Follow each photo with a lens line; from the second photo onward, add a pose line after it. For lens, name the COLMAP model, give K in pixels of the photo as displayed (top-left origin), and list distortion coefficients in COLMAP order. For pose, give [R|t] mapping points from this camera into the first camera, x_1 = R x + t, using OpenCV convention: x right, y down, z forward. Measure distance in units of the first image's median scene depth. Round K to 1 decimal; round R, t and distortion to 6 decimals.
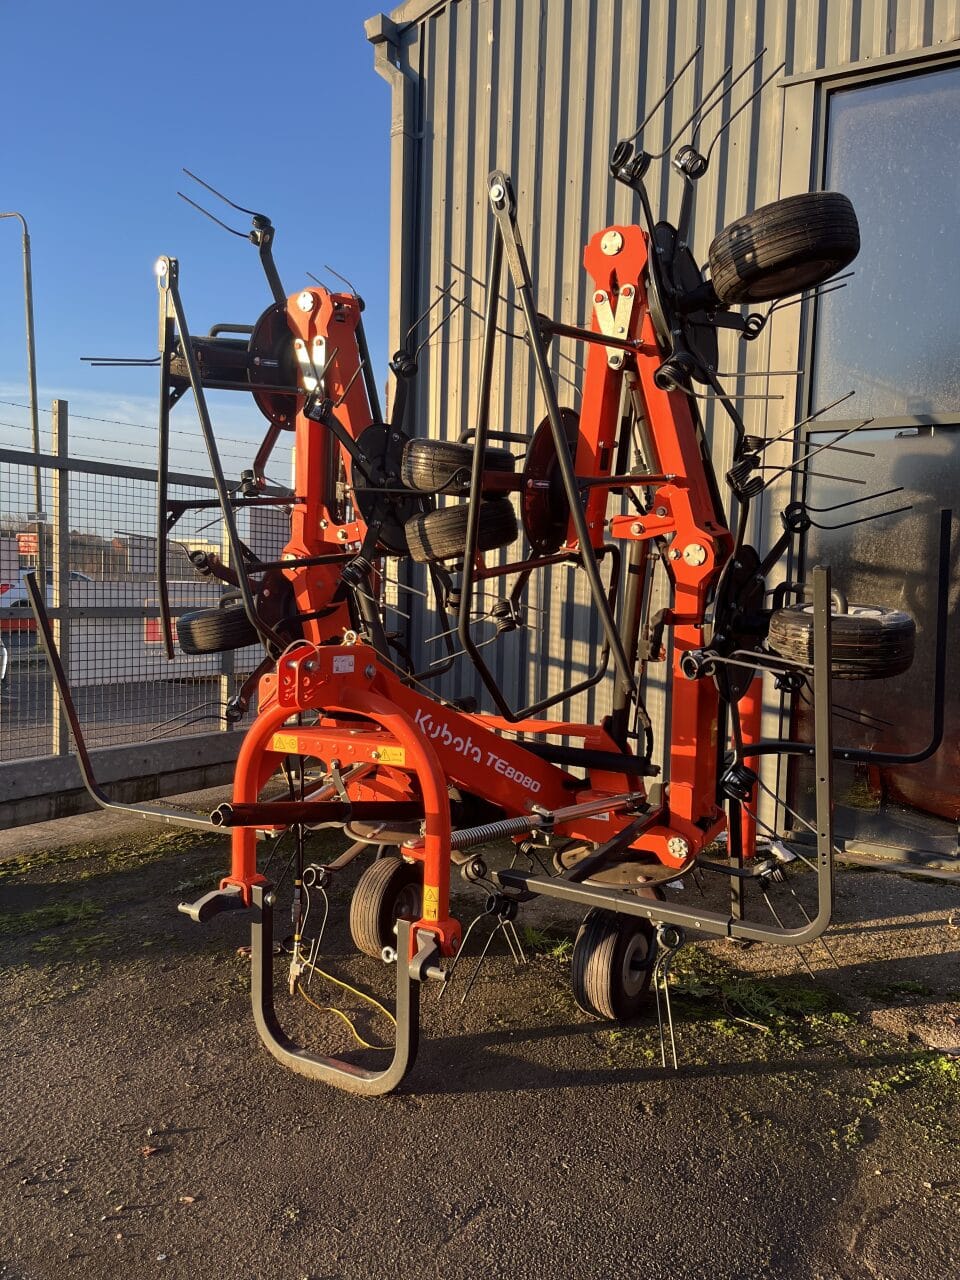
lens RADIAL K [[979.0, 0, 471.1], [0, 979.0, 642.1], [0, 0, 1]] dist [0.096729, -0.145707]
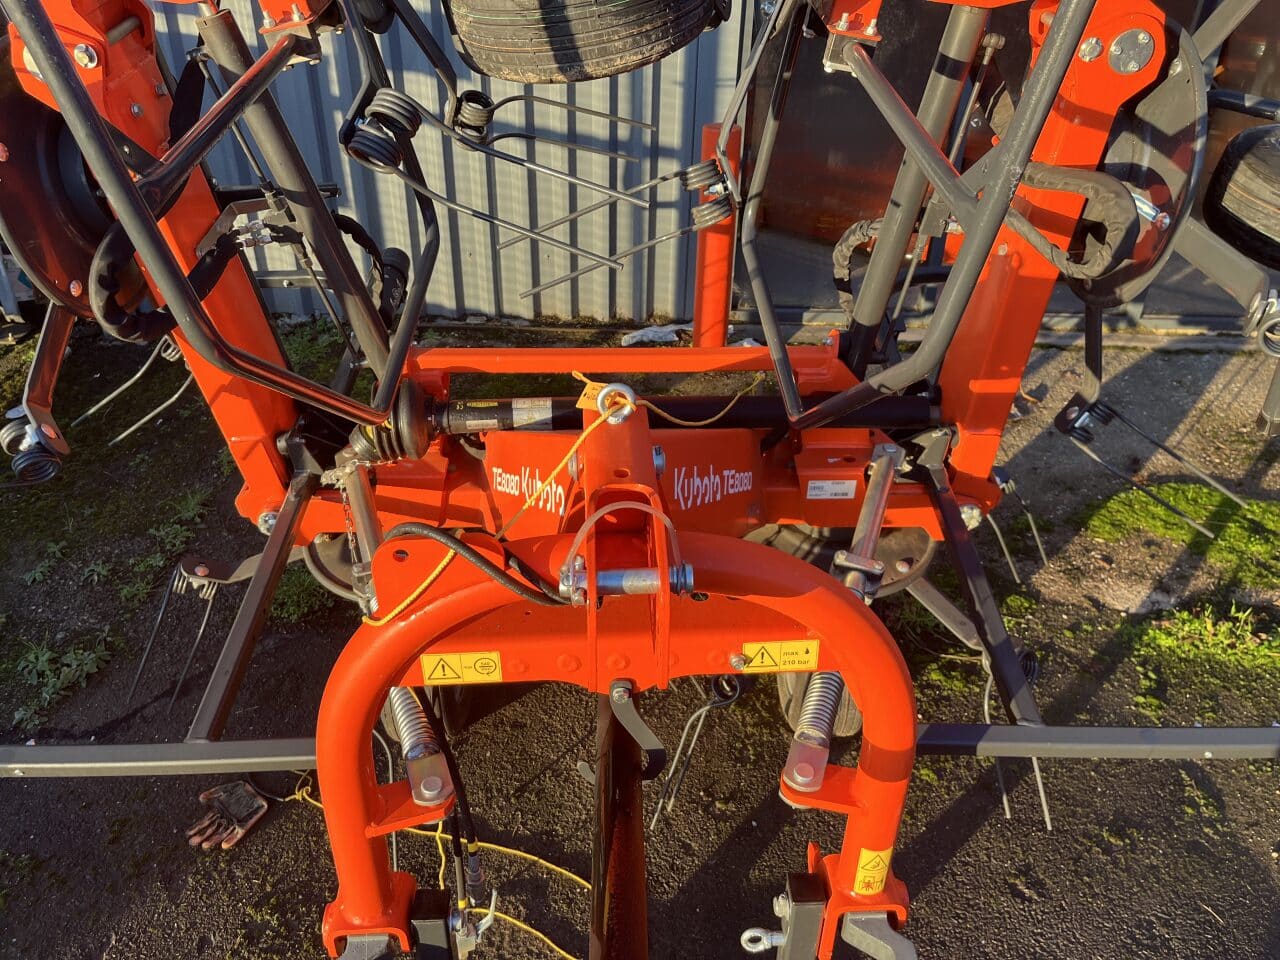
lens RADIAL K [[979.0, 0, 644.9], [0, 979.0, 473.6], [0, 0, 1]] dist [0.096729, -0.145707]
pose [[0.825446, -0.302570, 0.476540, -0.235779], [0.037167, 0.871508, 0.488970, -0.129039], [-0.563256, -0.385907, 0.730629, 0.553826]]
